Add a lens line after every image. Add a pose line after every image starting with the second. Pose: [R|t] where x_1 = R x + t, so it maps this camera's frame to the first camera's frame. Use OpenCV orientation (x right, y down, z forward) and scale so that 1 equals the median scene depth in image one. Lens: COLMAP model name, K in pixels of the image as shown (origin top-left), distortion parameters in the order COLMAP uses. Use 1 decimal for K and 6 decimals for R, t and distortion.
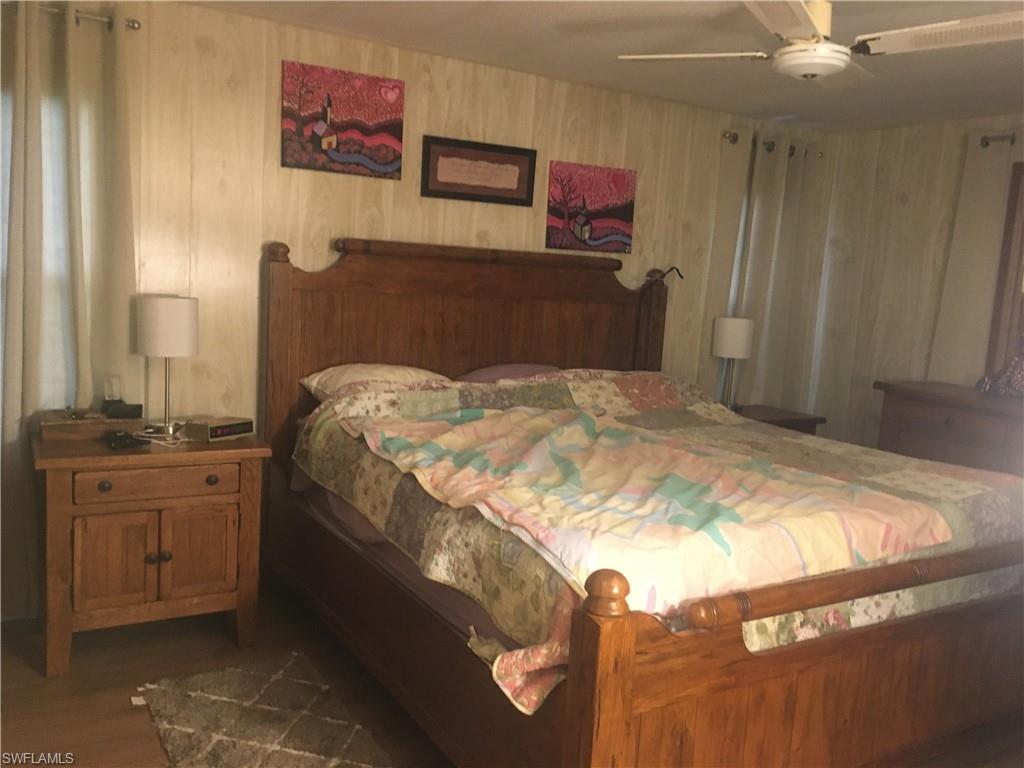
lens RADIAL K [[878.3, 0, 512.0], [0, 878.3, 384.0], [0, 0, 1]] dist [0.067899, -0.088160]
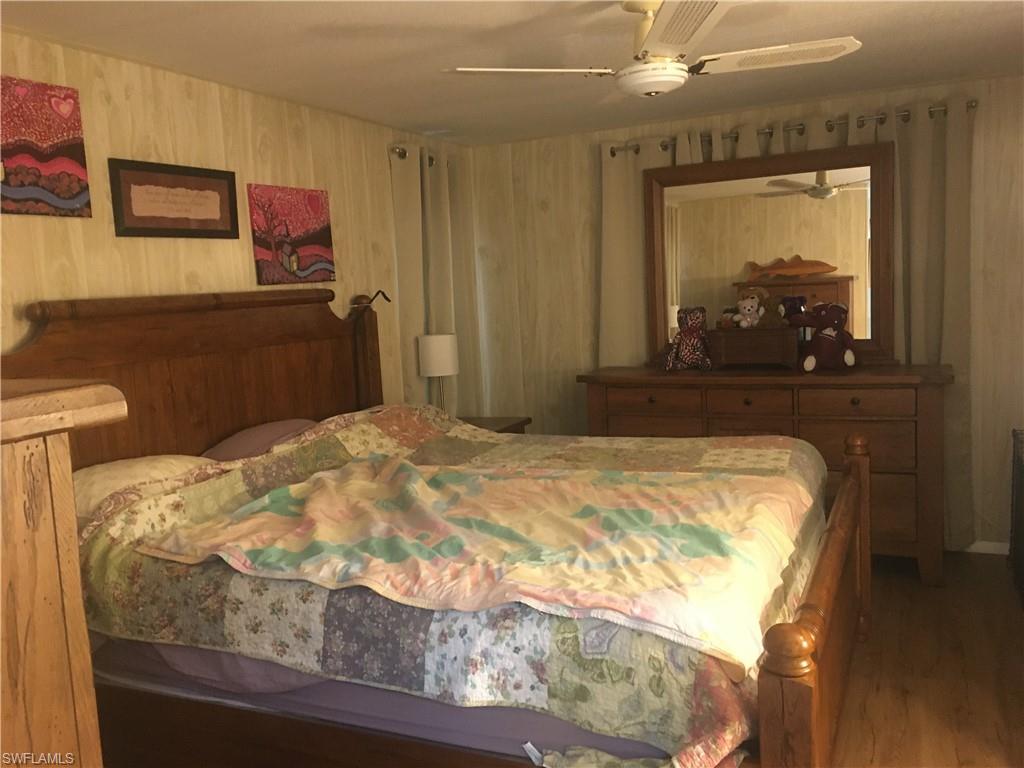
lens RADIAL K [[878.3, 0, 512.0], [0, 878.3, 384.0], [0, 0, 1]] dist [0.067899, -0.088160]
pose [[0.817764, -0.169904, 0.549904, -0.272182], [0.175727, 0.983519, 0.042555, -0.058161], [-0.548071, 0.061833, 0.834143, 0.168482]]
